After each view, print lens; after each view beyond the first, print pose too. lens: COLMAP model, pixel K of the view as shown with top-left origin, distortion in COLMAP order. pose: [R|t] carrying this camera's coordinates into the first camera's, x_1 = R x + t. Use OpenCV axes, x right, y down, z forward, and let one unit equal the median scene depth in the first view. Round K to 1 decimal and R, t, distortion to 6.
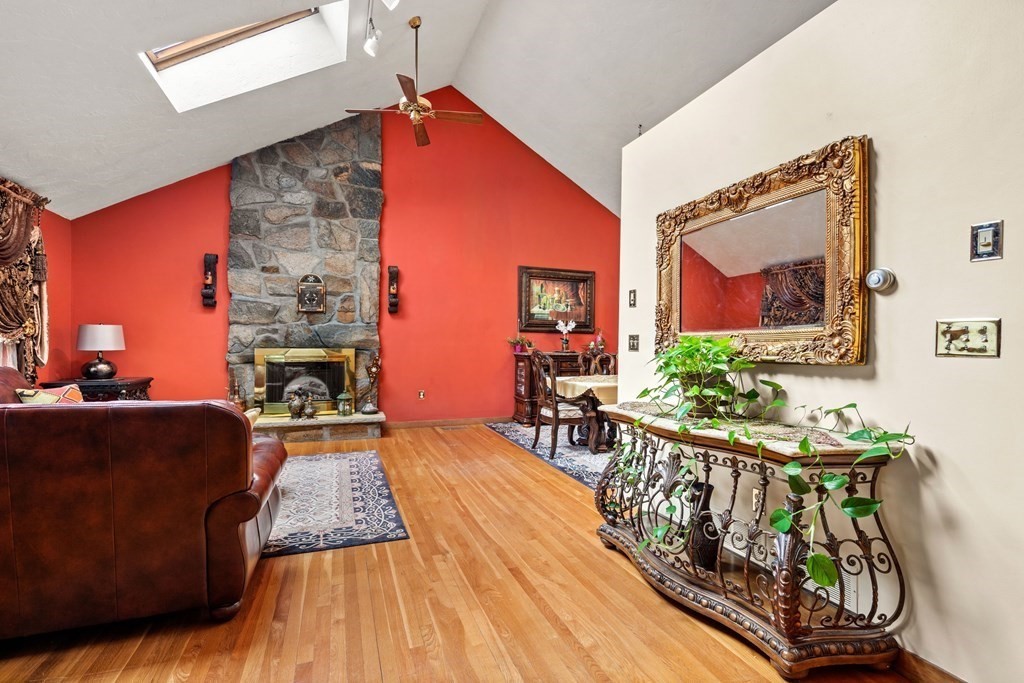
lens RADIAL K [[472.6, 0, 514.9], [0, 472.6, 343.9], [0, 0, 1]] dist [0.001725, 0.000102]
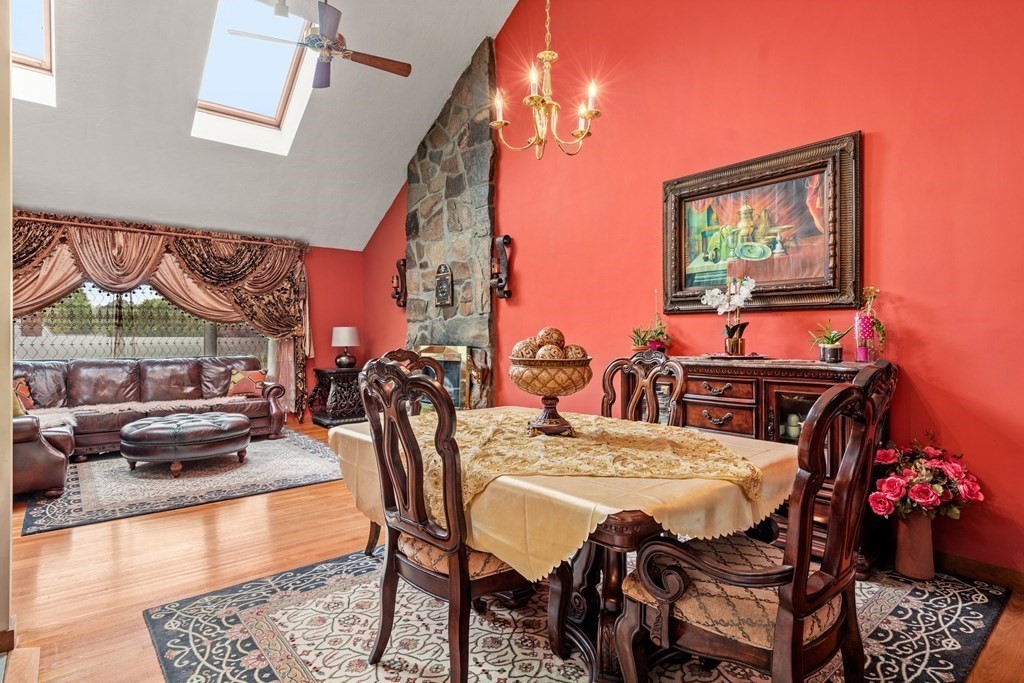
lens RADIAL K [[534.4, 0, 512.8], [0, 534.4, 335.4], [0, 0, 1]] dist [0.002100, 0.001540]
pose [[0.329424, -0.014979, -0.944063, 0.588758], [0.001696, 0.999882, -0.015273, 0.005749], [0.944180, 0.003430, 0.329411, 0.803315]]
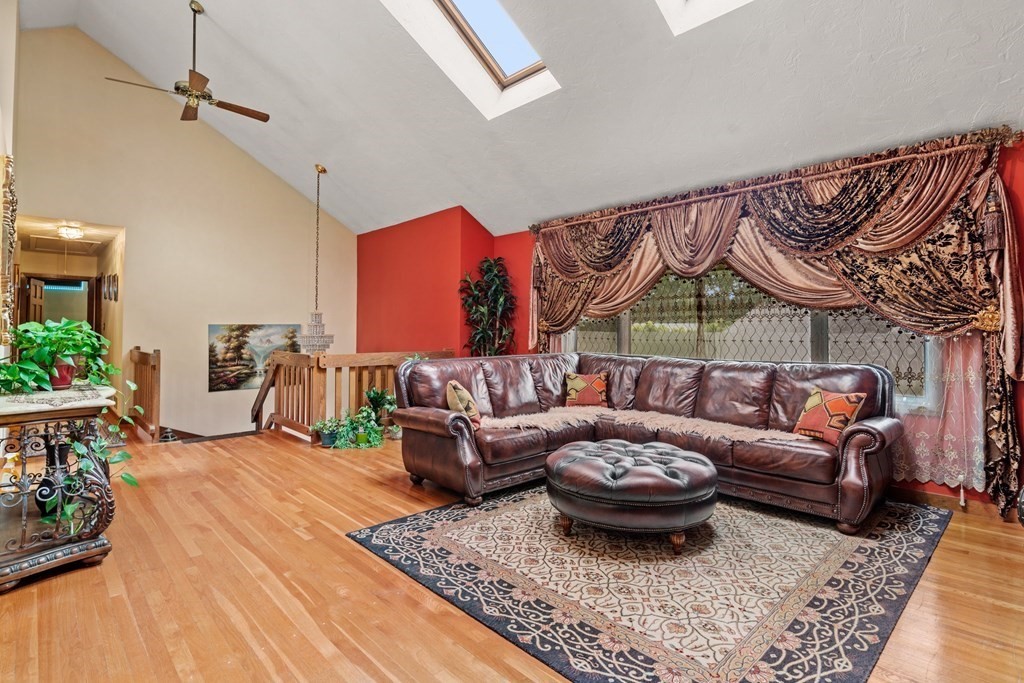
lens RADIAL K [[511.5, 0, 524.3], [0, 511.5, 317.9], [0, 0, 1]] dist [0.015091, -0.000090]
pose [[-0.917451, -0.025108, -0.397056, -0.065786], [-0.014810, 0.999470, -0.028981, -0.002879], [0.397573, -0.020708, -0.917337, 1.061298]]
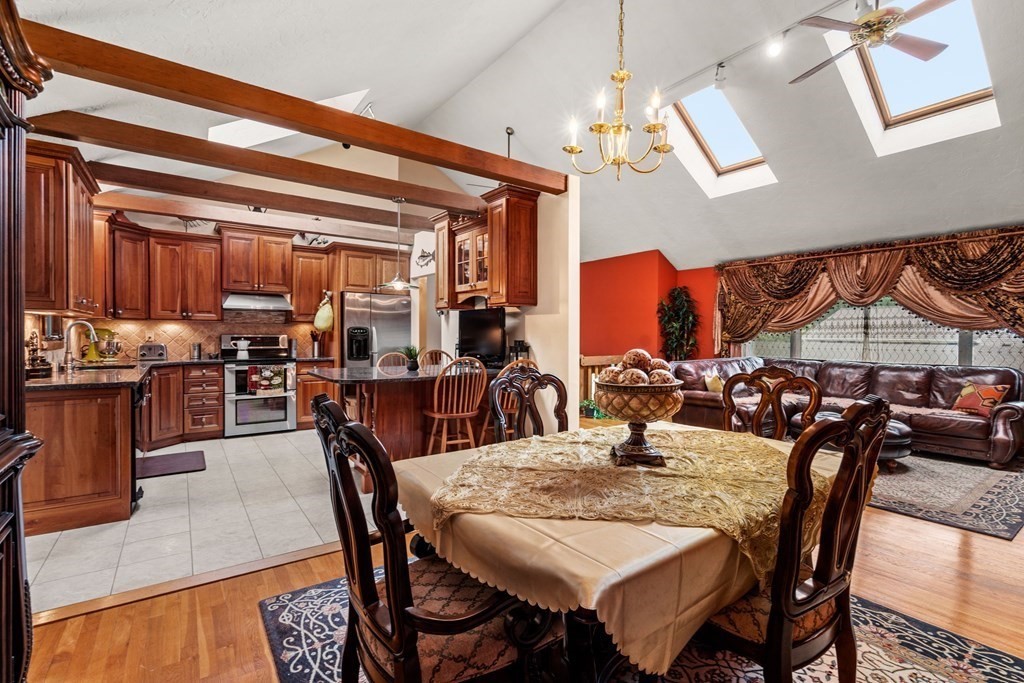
lens RADIAL K [[472.6, 0, 516.4], [0, 472.6, 341.6], [0, 0, 1]] dist [0.001725, 0.000102]
pose [[-0.965479, -0.011652, -0.260221, 0.407302], [-0.016438, 0.999733, 0.016221, -0.017147], [0.259962, 0.019938, -0.965413, 1.260306]]
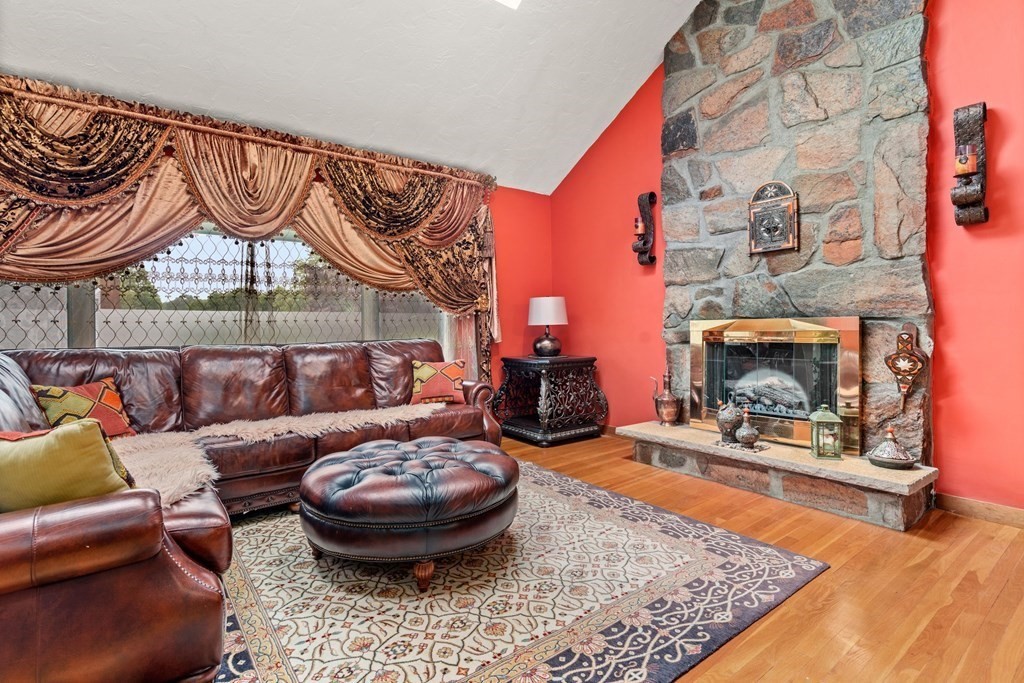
lens RADIAL K [[499.0, 0, 513.6], [0, 499.0, 325.6], [0, 0, 1]] dist [-0.001198, 0.003227]
pose [[0.280593, -0.015141, -0.959708, 0.037575], [0.011142, 0.999860, -0.012517, 0.021885], [0.959762, -0.007181, 0.280722, 0.561056]]
